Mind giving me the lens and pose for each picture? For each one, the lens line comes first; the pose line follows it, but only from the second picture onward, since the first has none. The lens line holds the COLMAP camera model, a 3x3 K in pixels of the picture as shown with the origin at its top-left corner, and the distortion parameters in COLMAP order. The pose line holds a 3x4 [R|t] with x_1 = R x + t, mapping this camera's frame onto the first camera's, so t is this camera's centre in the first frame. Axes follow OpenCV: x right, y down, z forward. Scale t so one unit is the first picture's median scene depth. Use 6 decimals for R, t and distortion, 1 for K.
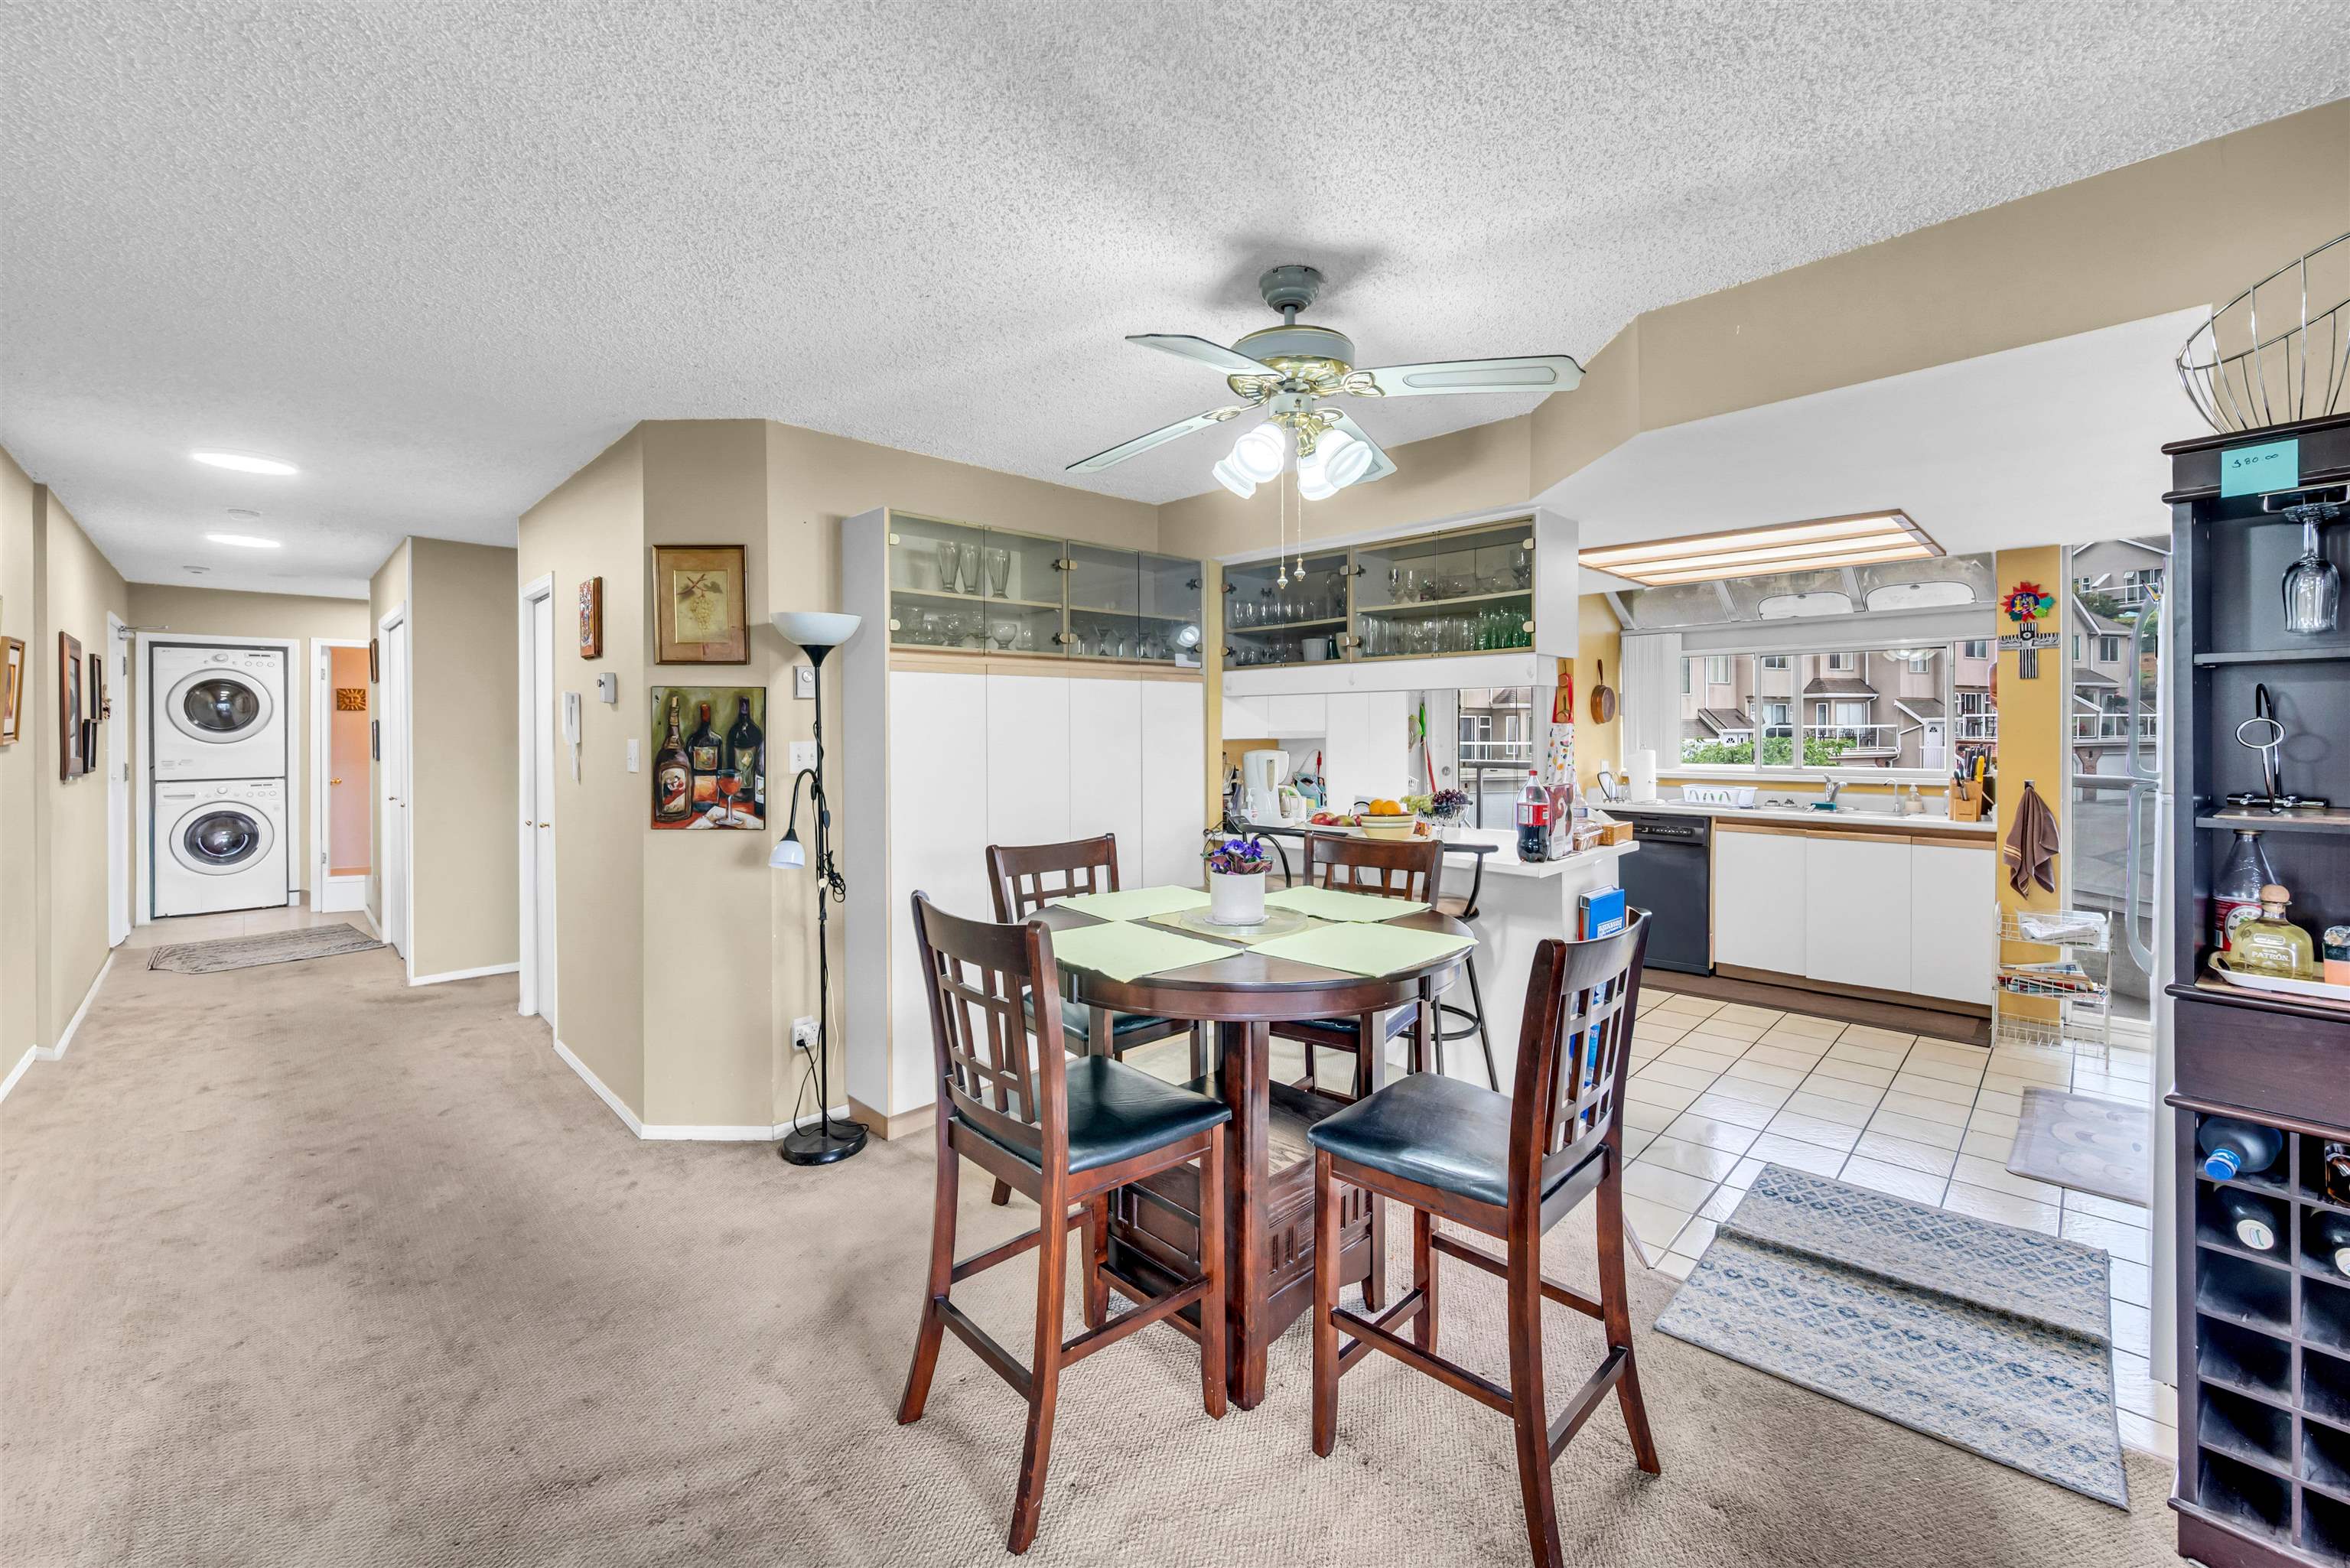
lens RADIAL K [[939.7, 0, 1176.5], [0, 939.7, 733.4], [0, 0, 1]] dist [-0.001721, -0.000245]
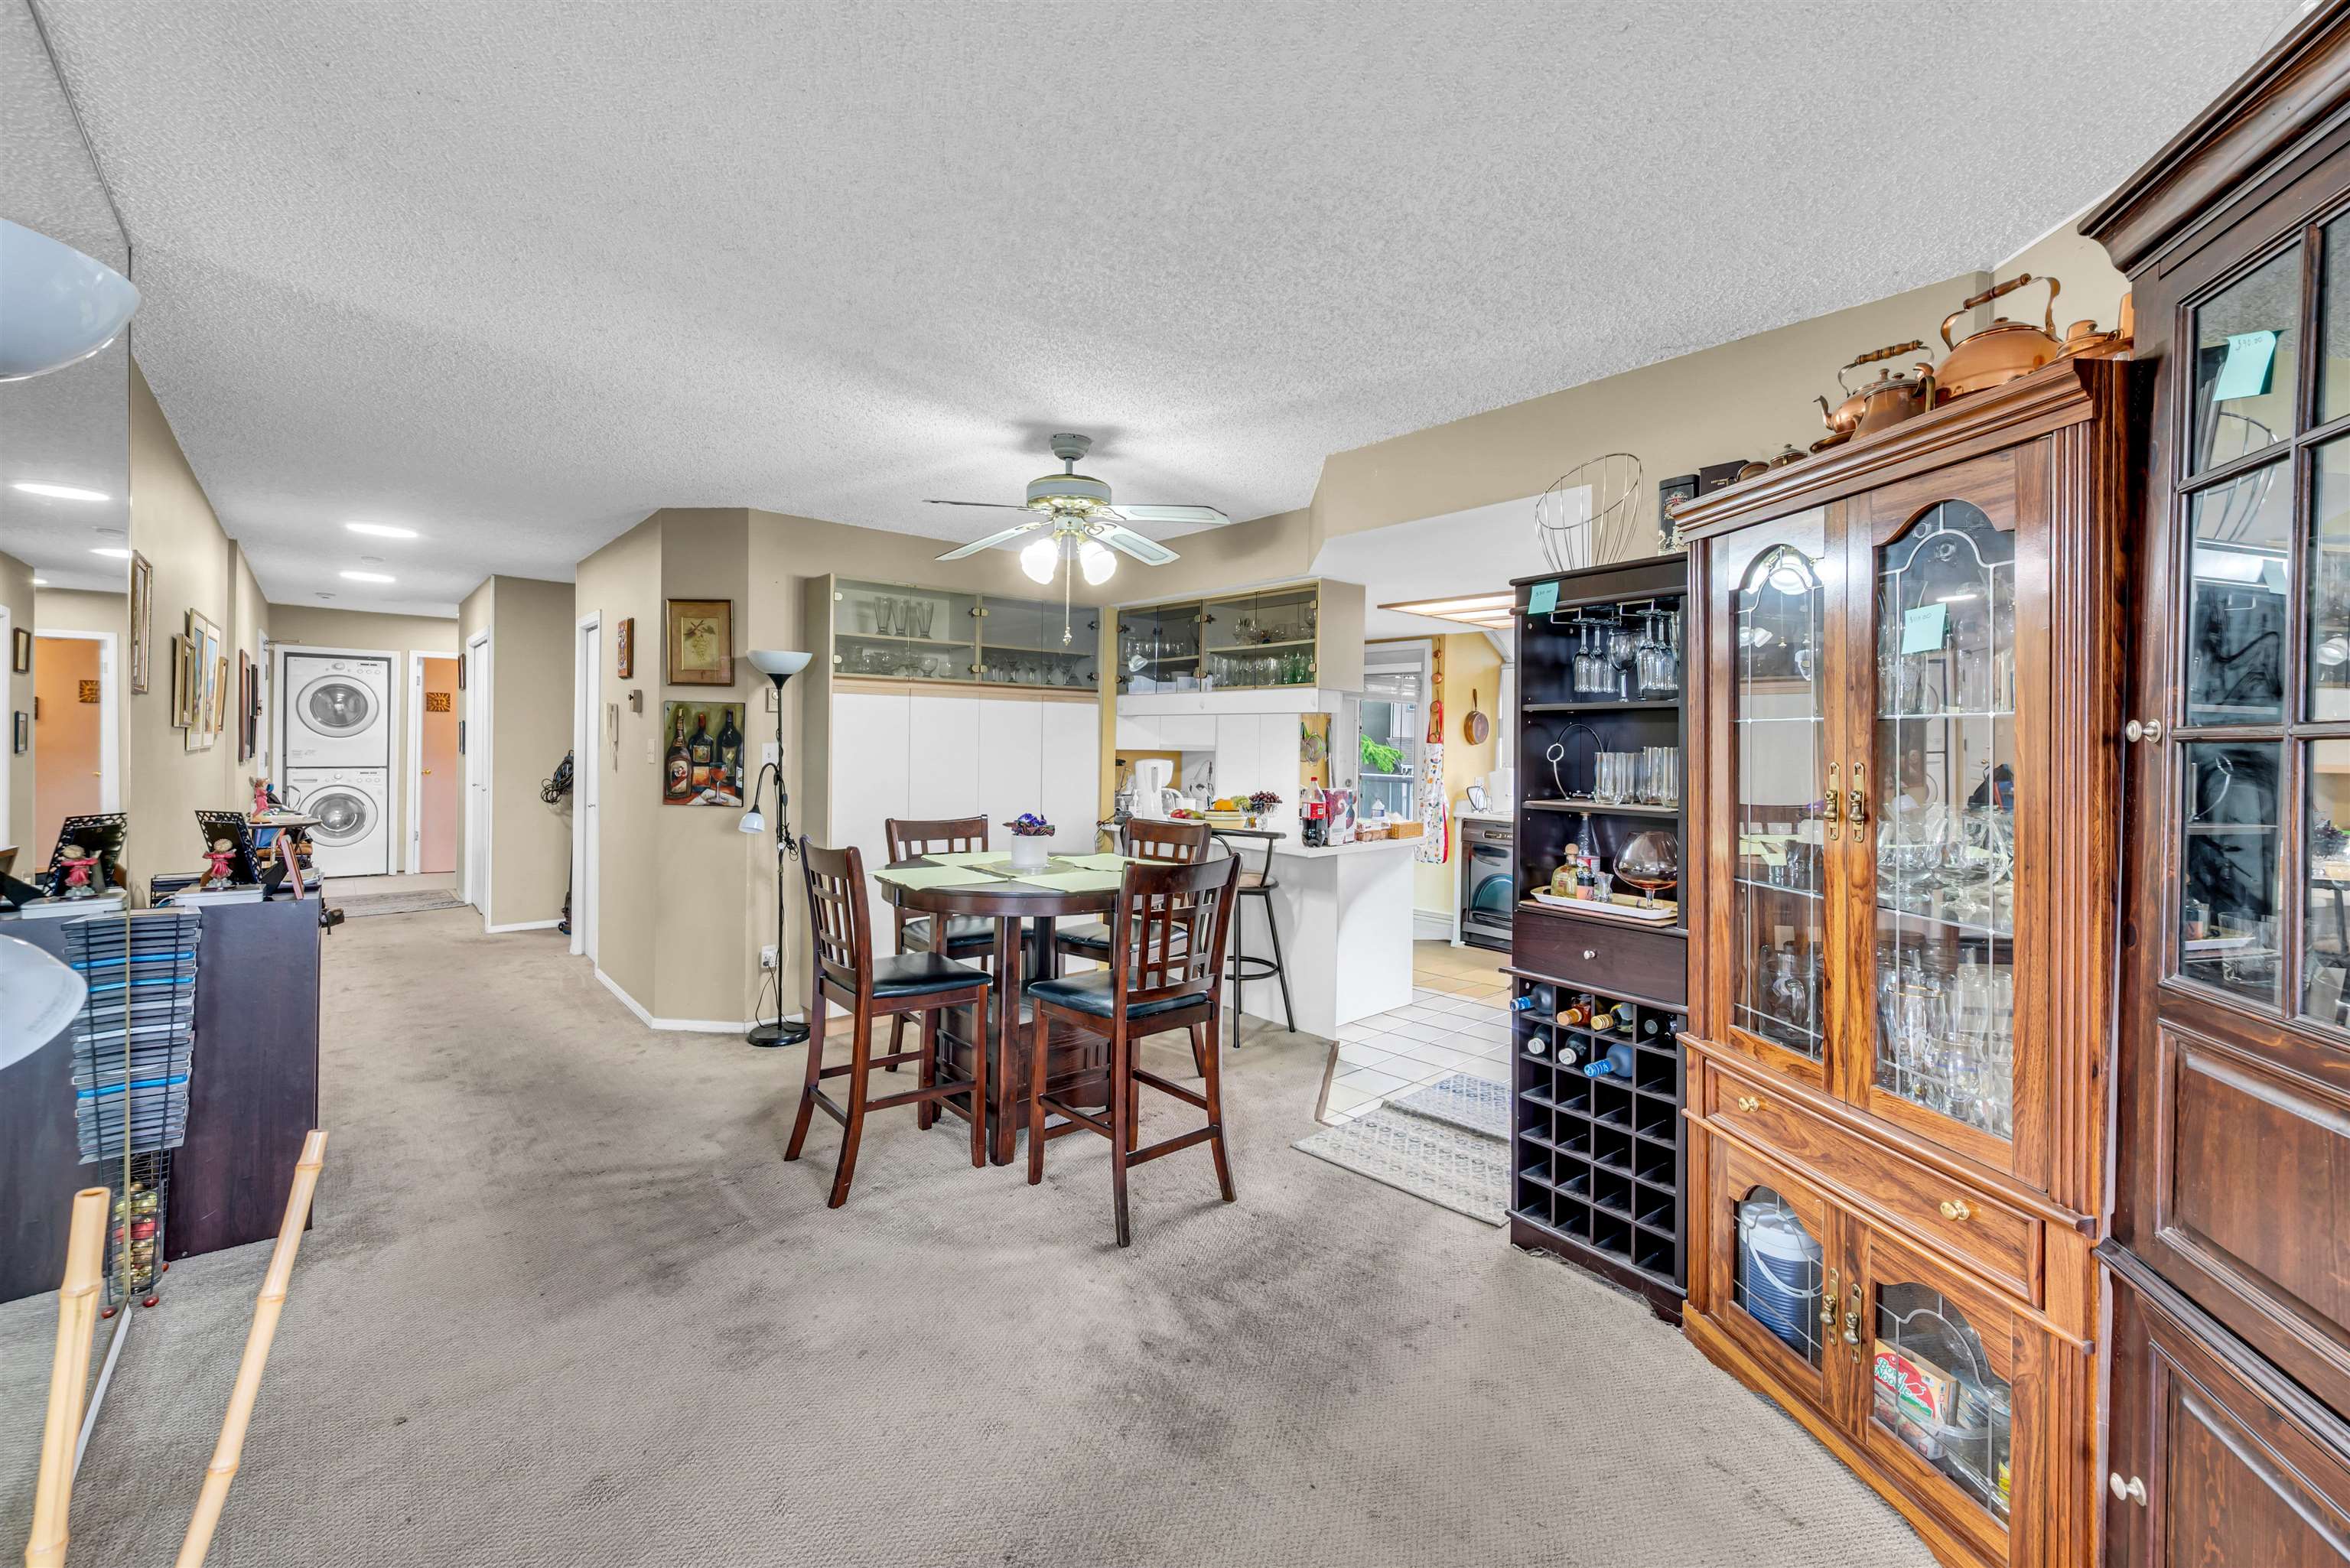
lens RADIAL K [[955.1, 0, 1165.9], [0, 955.1, 753.3], [0, 0, 1]] dist [-0.000786, -0.000192]
pose [[0.997922, 0.021590, -0.060705, 0.219518], [-0.021264, 0.999756, 0.006009, 0.002364], [0.060820, -0.004706, 0.998138, -0.297430]]
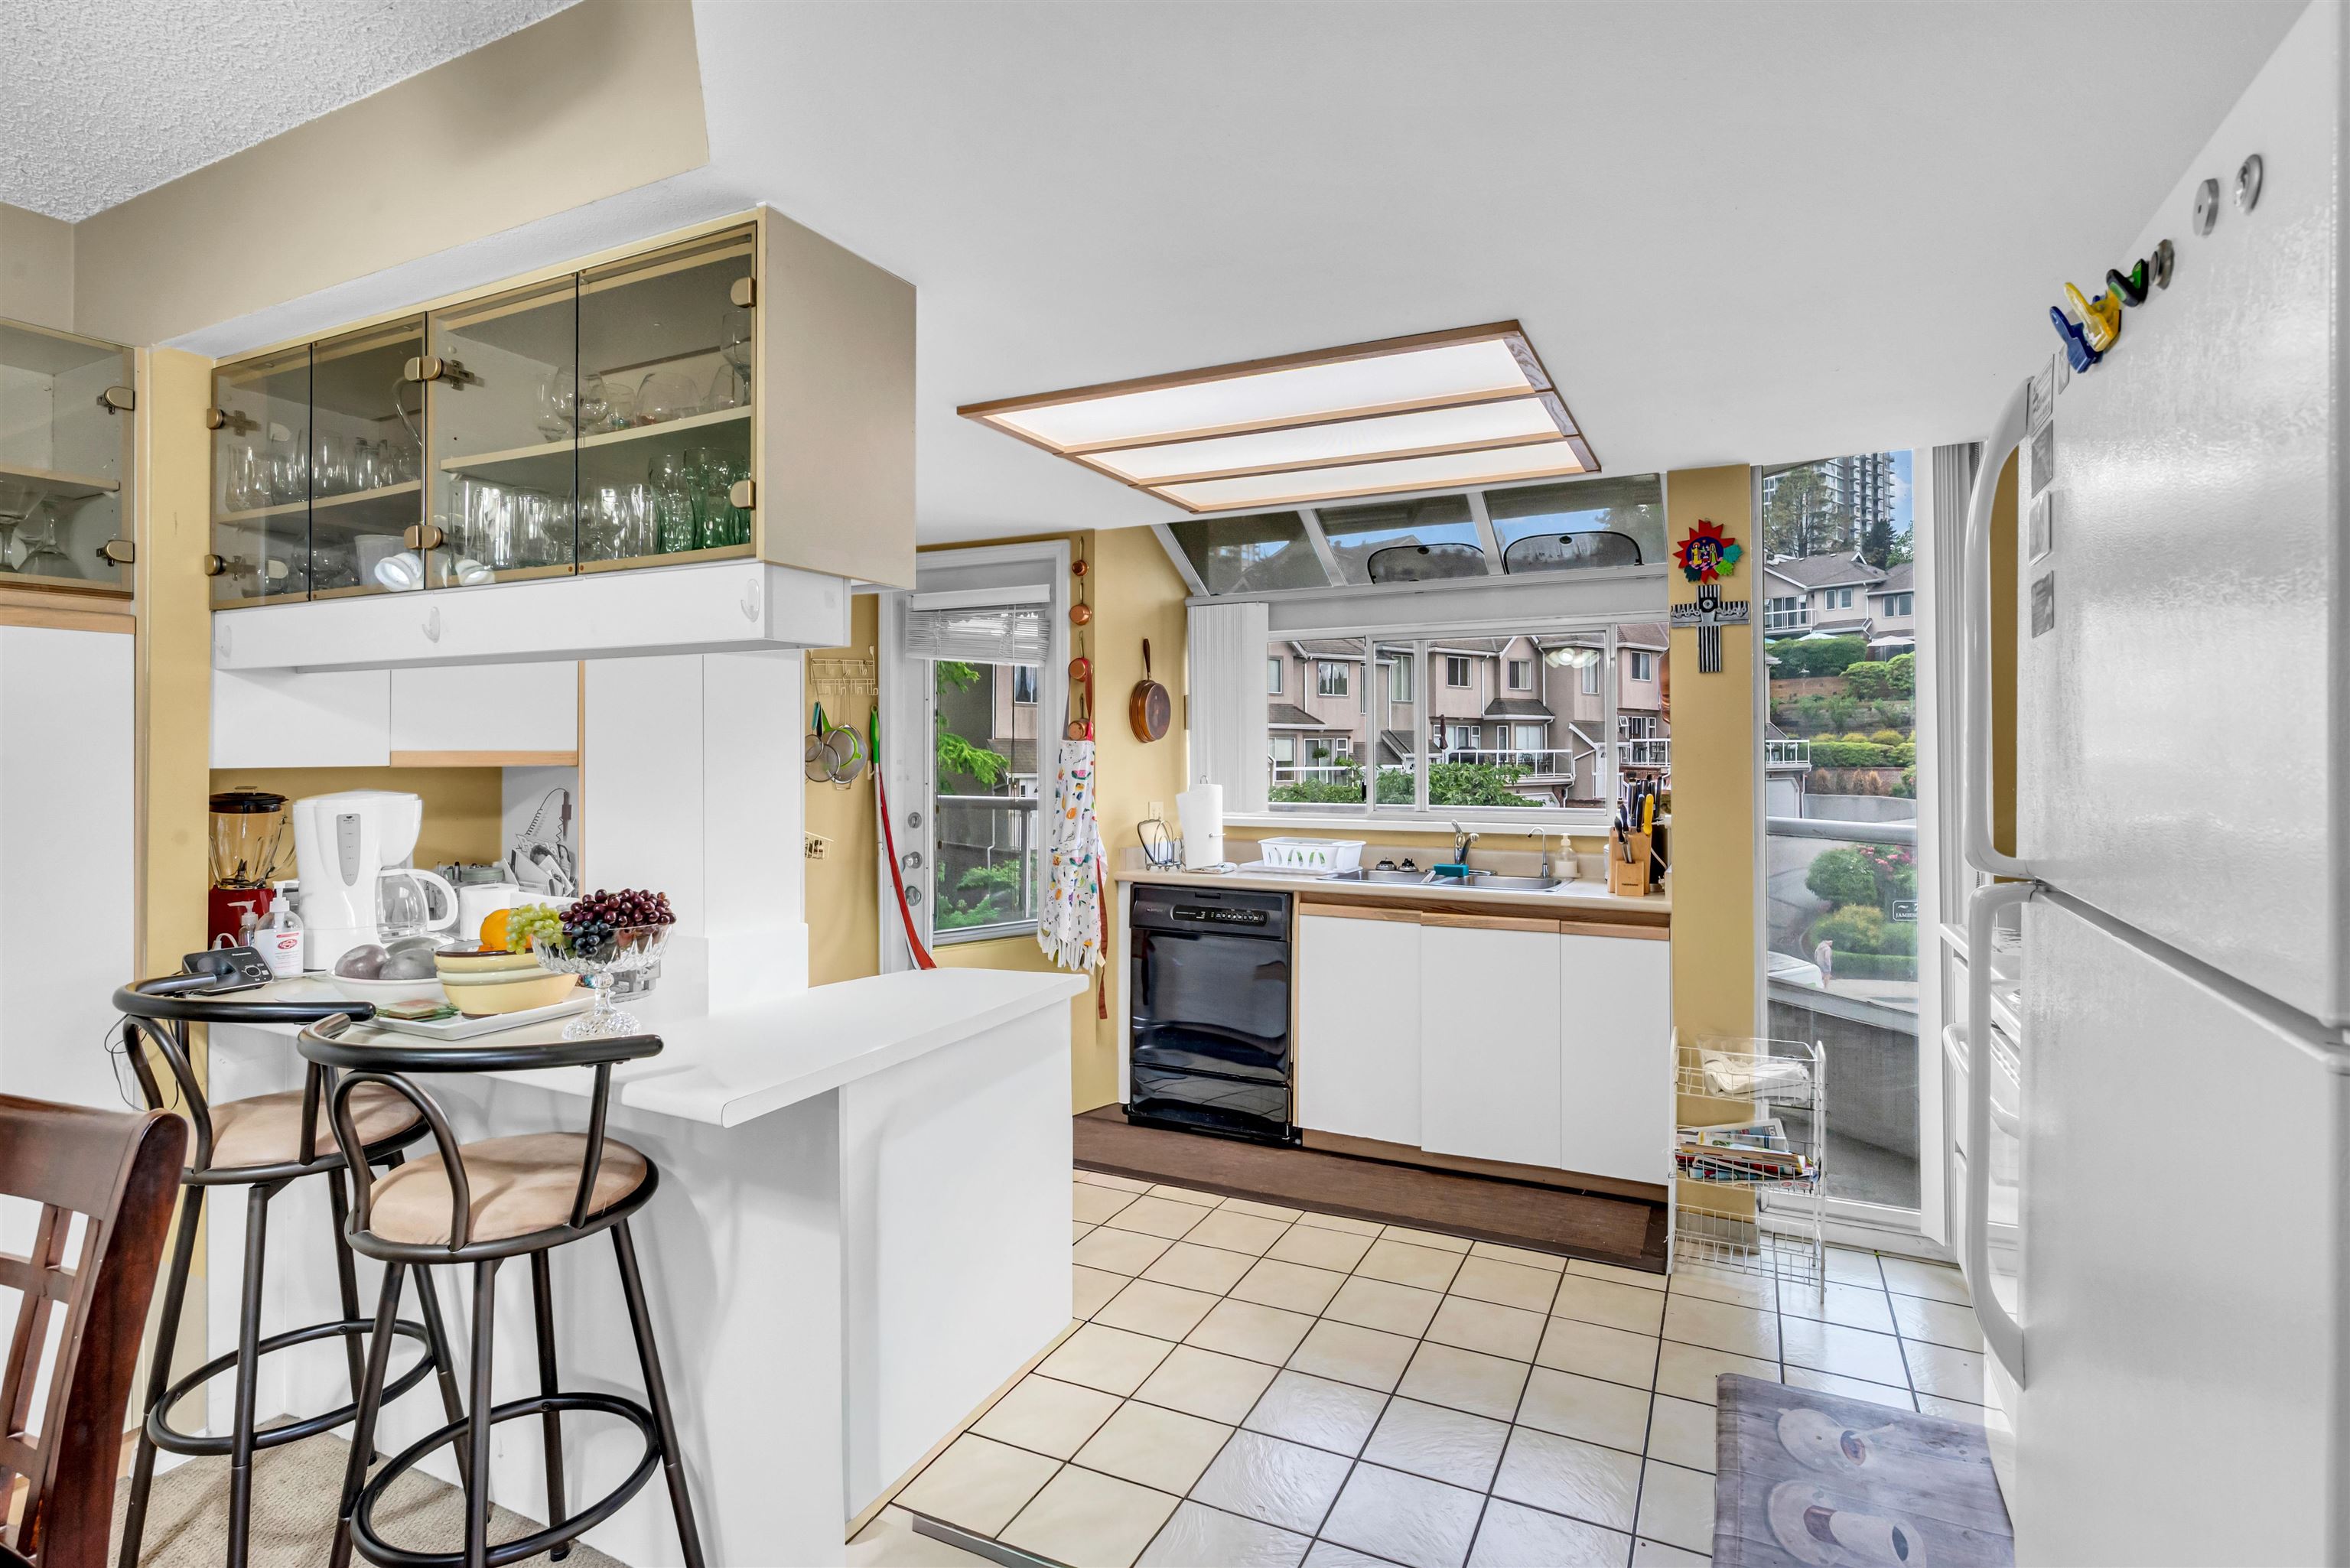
lens RADIAL K [[1167.8, 0, 1179.7], [0, 1167.8, 730.6], [0, 0, 1]] dist [0.006810, 0.000268]
pose [[0.946154, 0.009476, 0.323577, 0.336901], [-0.001940, 0.999720, -0.023603, 0.000306], [-0.323710, 0.021704, 0.945907, 0.396835]]
